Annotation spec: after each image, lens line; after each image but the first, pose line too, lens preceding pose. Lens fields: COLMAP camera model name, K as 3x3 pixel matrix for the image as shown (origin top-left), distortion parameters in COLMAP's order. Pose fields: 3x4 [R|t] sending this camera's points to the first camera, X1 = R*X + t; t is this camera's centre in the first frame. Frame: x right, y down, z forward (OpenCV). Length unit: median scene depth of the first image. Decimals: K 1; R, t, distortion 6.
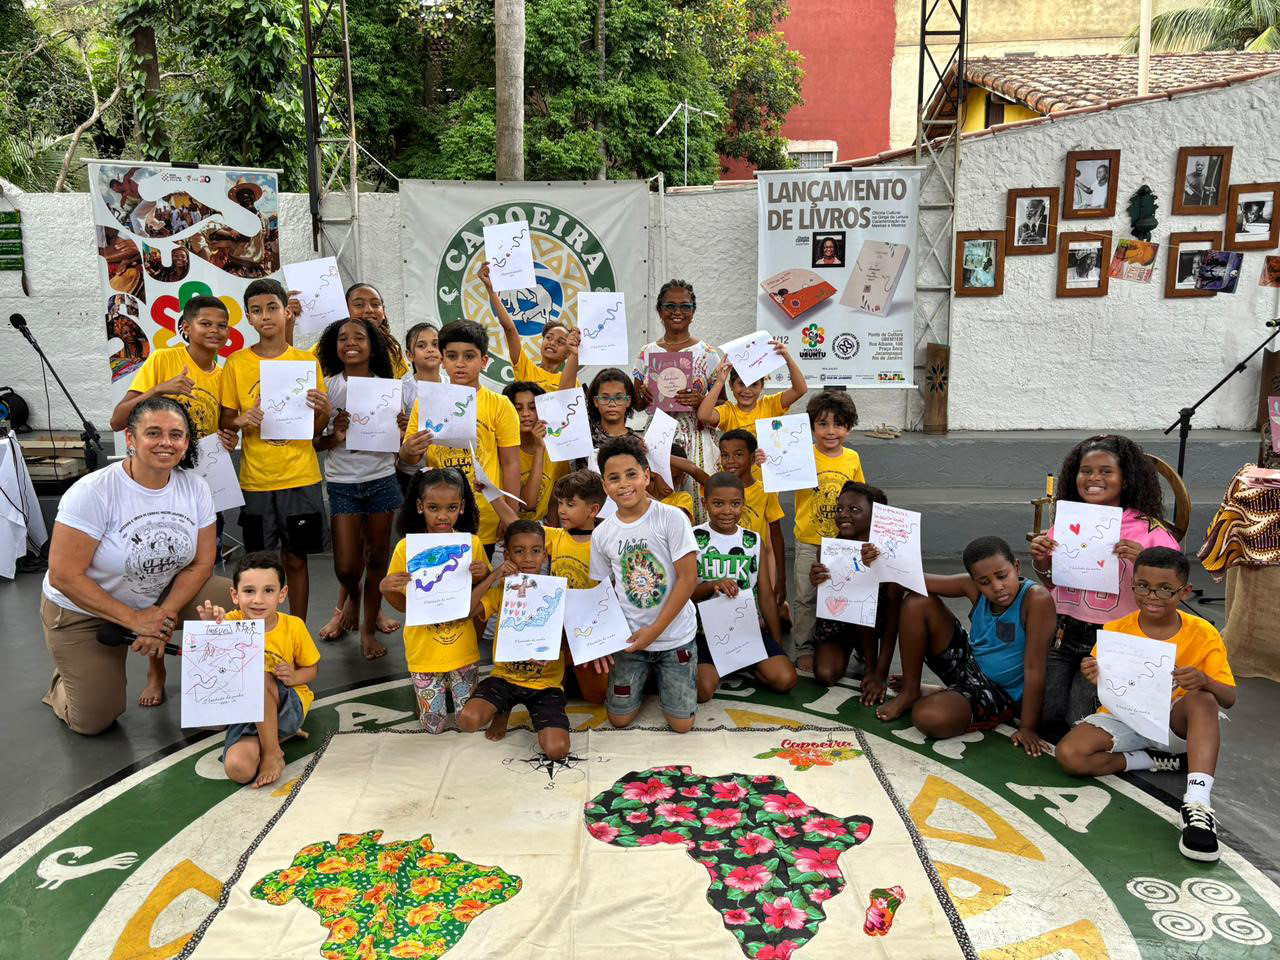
lens RADIAL K [[986.7, 0, 625.7], [0, 986.7, 467.1], [0, 0, 1]] dist [0.056081, -0.074832]
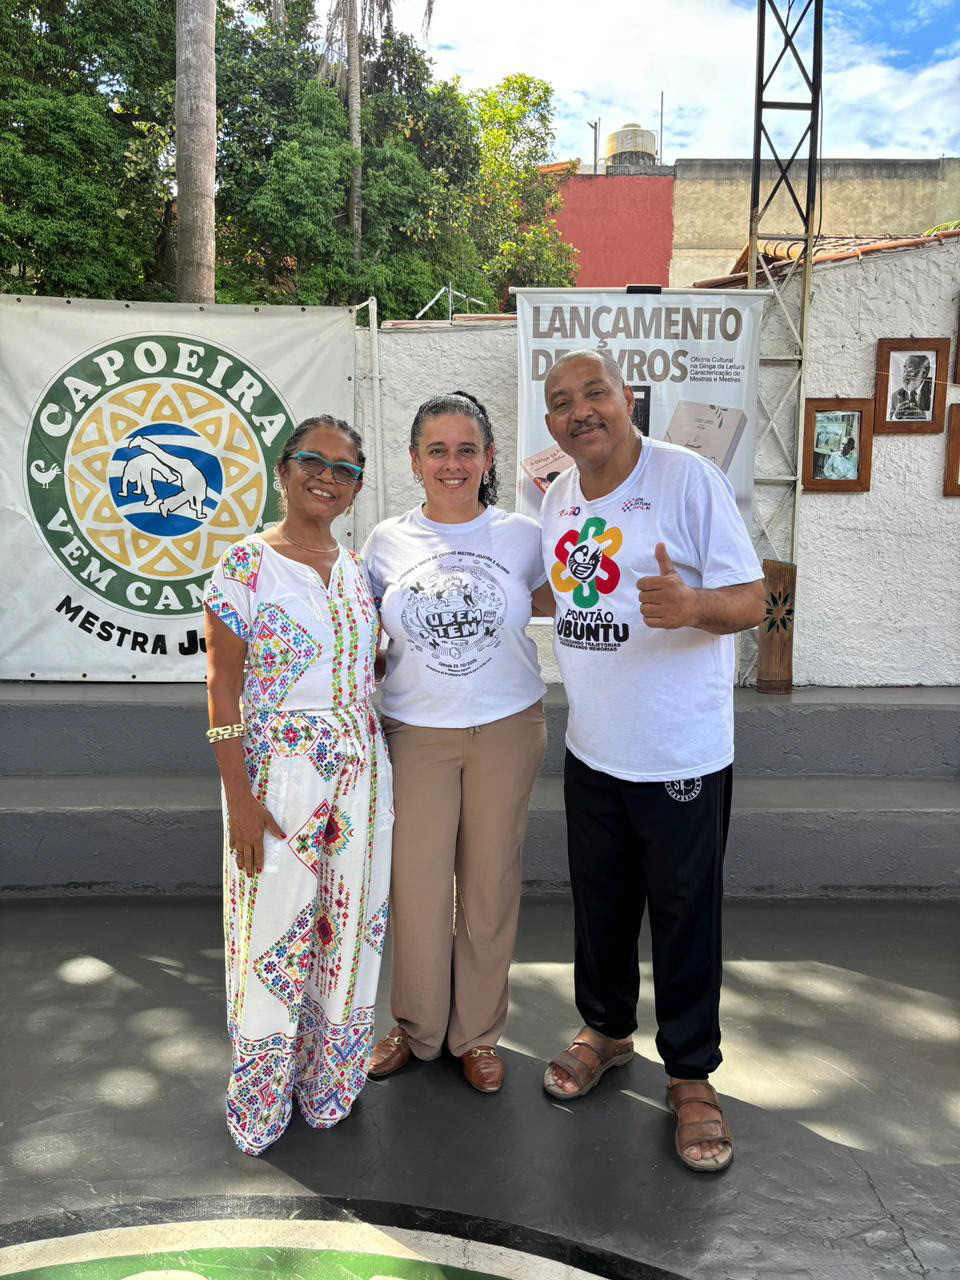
lens RADIAL K [[965.6, 0, 480.0], [0, 965.6, 640.0], [0, 0, 1]] dist [0.005353, -0.005011]
pose [[0.996881, 0.009914, 0.078291, 0.058981], [-0.007370, 0.999437, -0.032719, -0.046939], [-0.078571, 0.032040, 0.996394, 0.358988]]
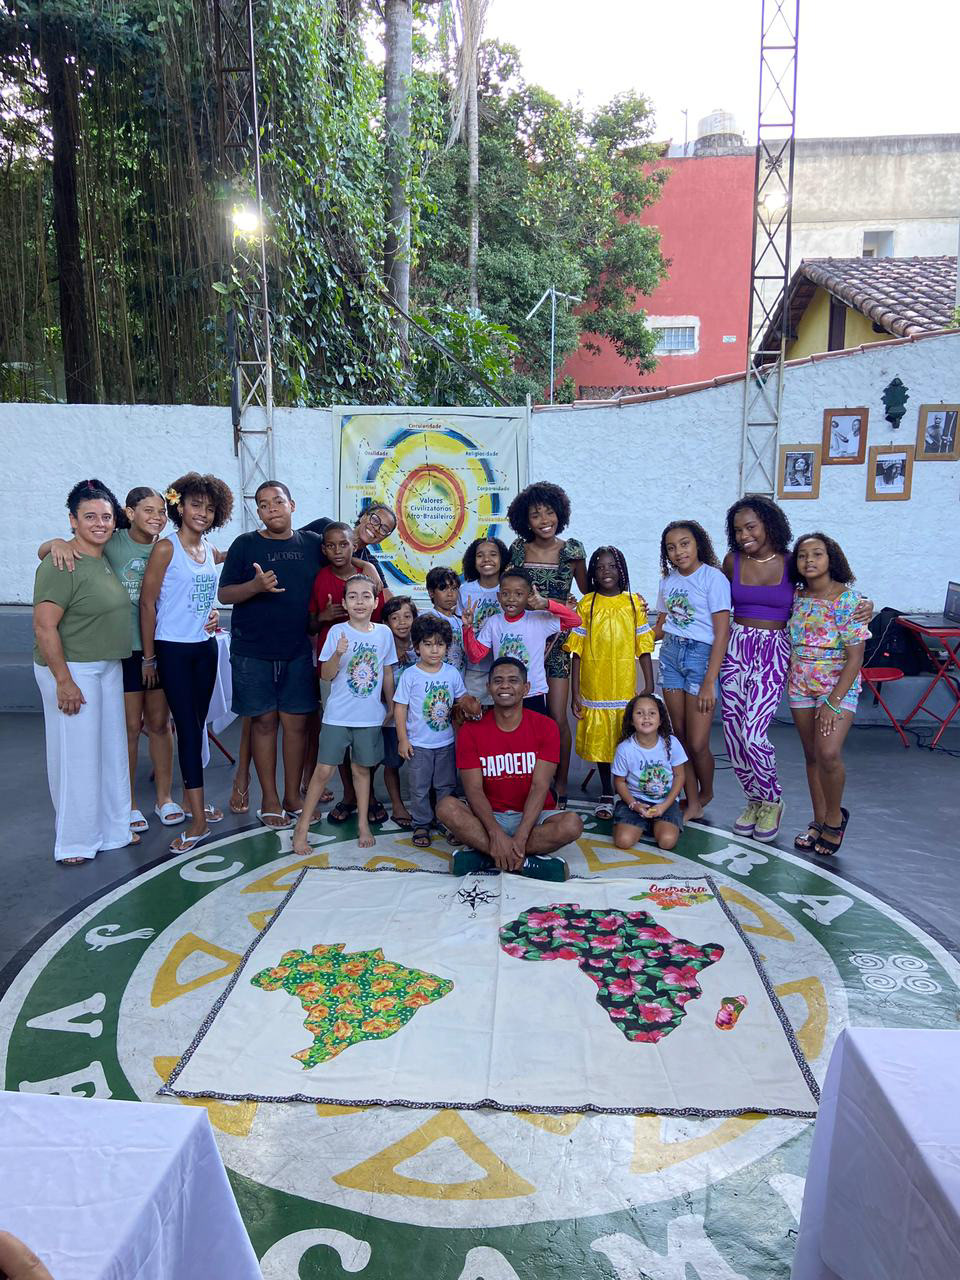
lens RADIAL K [[986.7, 0, 480.0], [0, 986.7, 640.0], [0, 0, 1]] dist [0.056081, -0.074832]
pose [[0.999884, 0.009913, -0.011583, -0.006067], [-0.009709, 0.999799, 0.017553, -0.023540], [0.011754, -0.017439, 0.999779, -0.180654]]
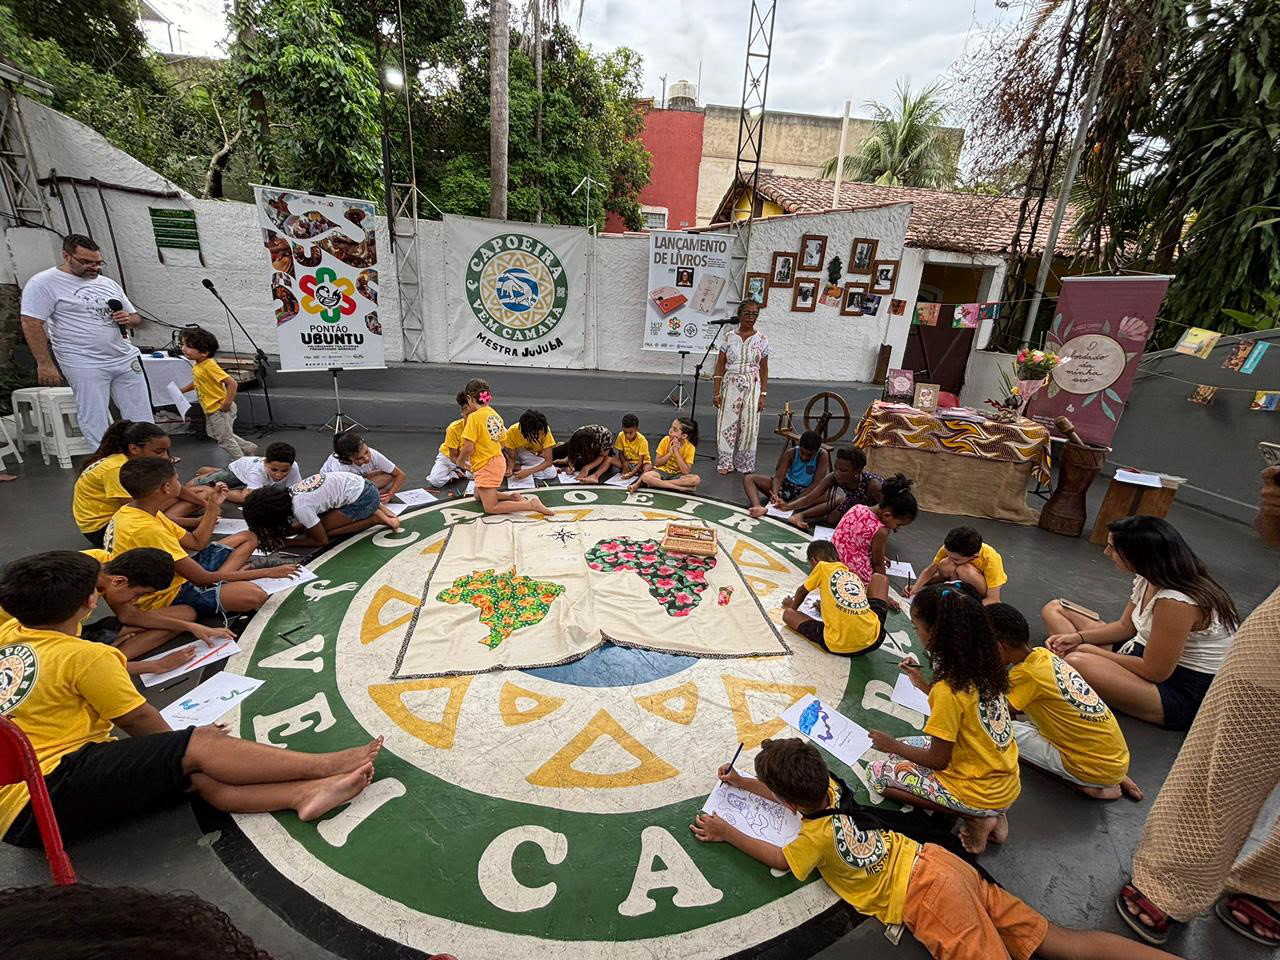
lens RADIAL K [[530.7, 0, 640.0], [0, 530.7, 480.0], [0, 0, 1]] dist [-0.004163, -0.000264]
pose [[0.981547, 0.007621, 0.191068, -0.066371], [-0.040242, 0.985061, 0.167438, -0.002300], [-0.186938, -0.172037, 0.967191, -0.031341]]
